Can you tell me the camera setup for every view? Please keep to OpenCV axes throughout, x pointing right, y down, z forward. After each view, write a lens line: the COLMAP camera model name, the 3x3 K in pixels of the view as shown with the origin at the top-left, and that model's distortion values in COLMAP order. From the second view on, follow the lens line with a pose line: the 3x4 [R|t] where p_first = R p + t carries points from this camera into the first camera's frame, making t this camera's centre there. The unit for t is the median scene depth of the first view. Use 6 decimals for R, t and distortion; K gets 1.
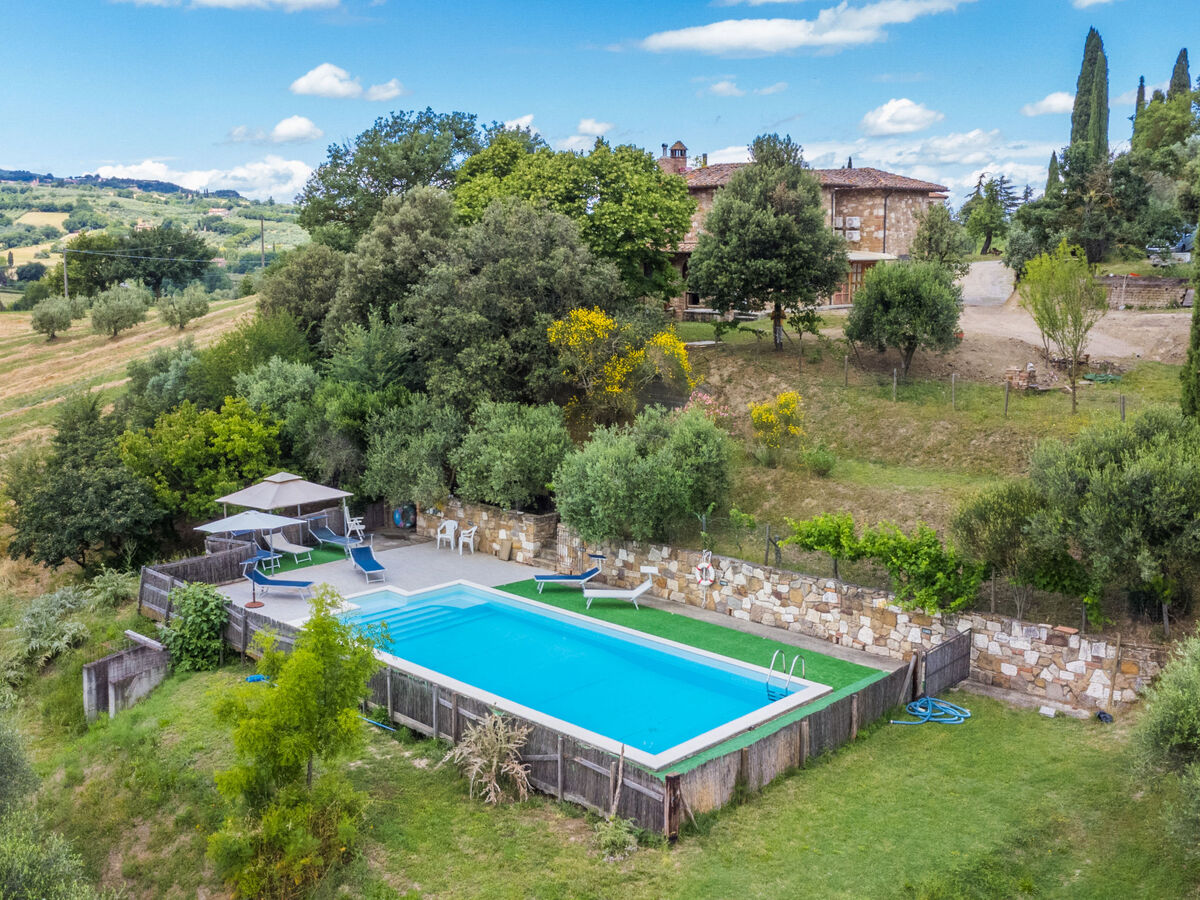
lens RADIAL K [[1217.8, 0, 563.0], [0, 1217.8, 401.5], [0, 0, 1]] dist [0.020285, 0.000000]
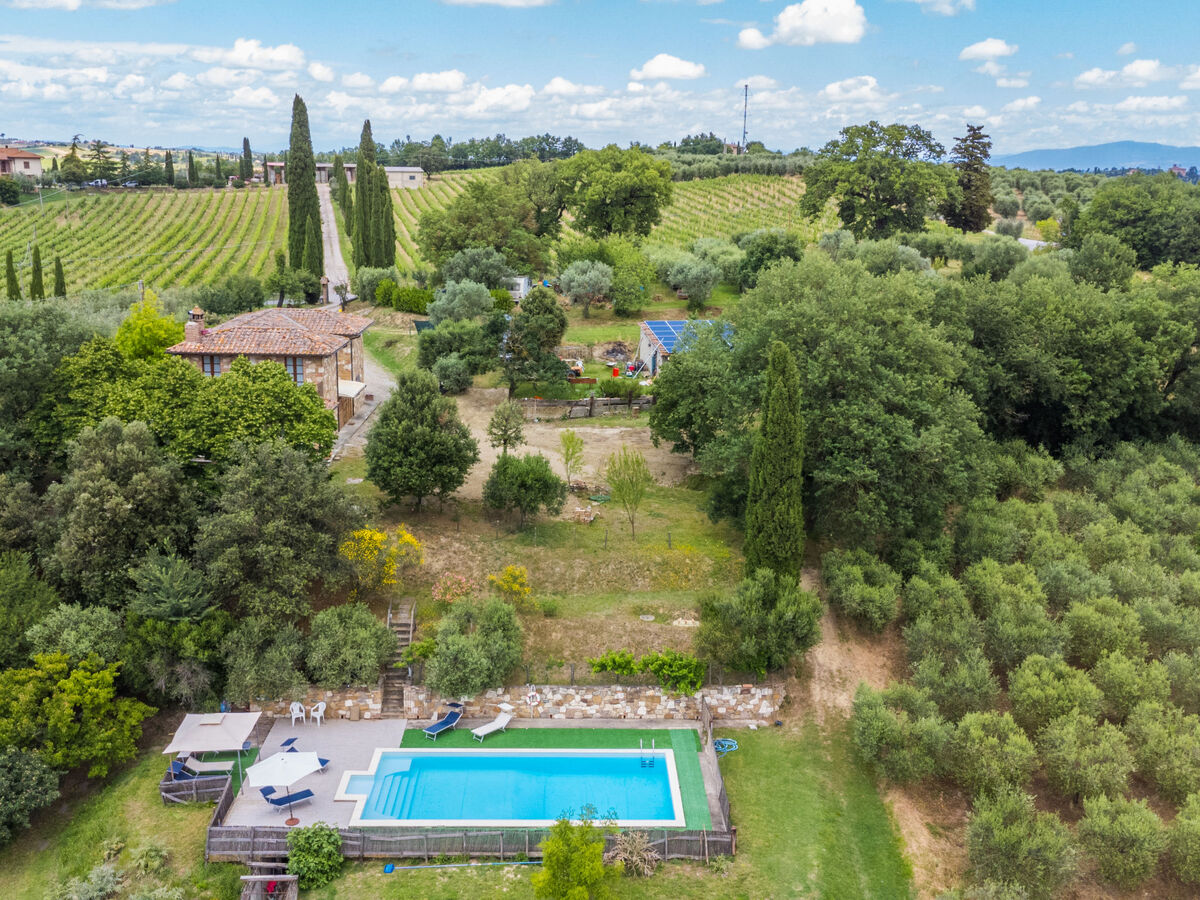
lens RADIAL K [[1169.9, 0, 598.3], [0, 1169.9, 440.8], [0, 0, 1]] dist [0.022002, 0.000000]
pose [[0.693004, -0.157327, 0.703558, -0.838264], [0.075443, 0.986366, 0.146256, -0.406956], [-0.716975, -0.048277, 0.695425, -0.146440]]
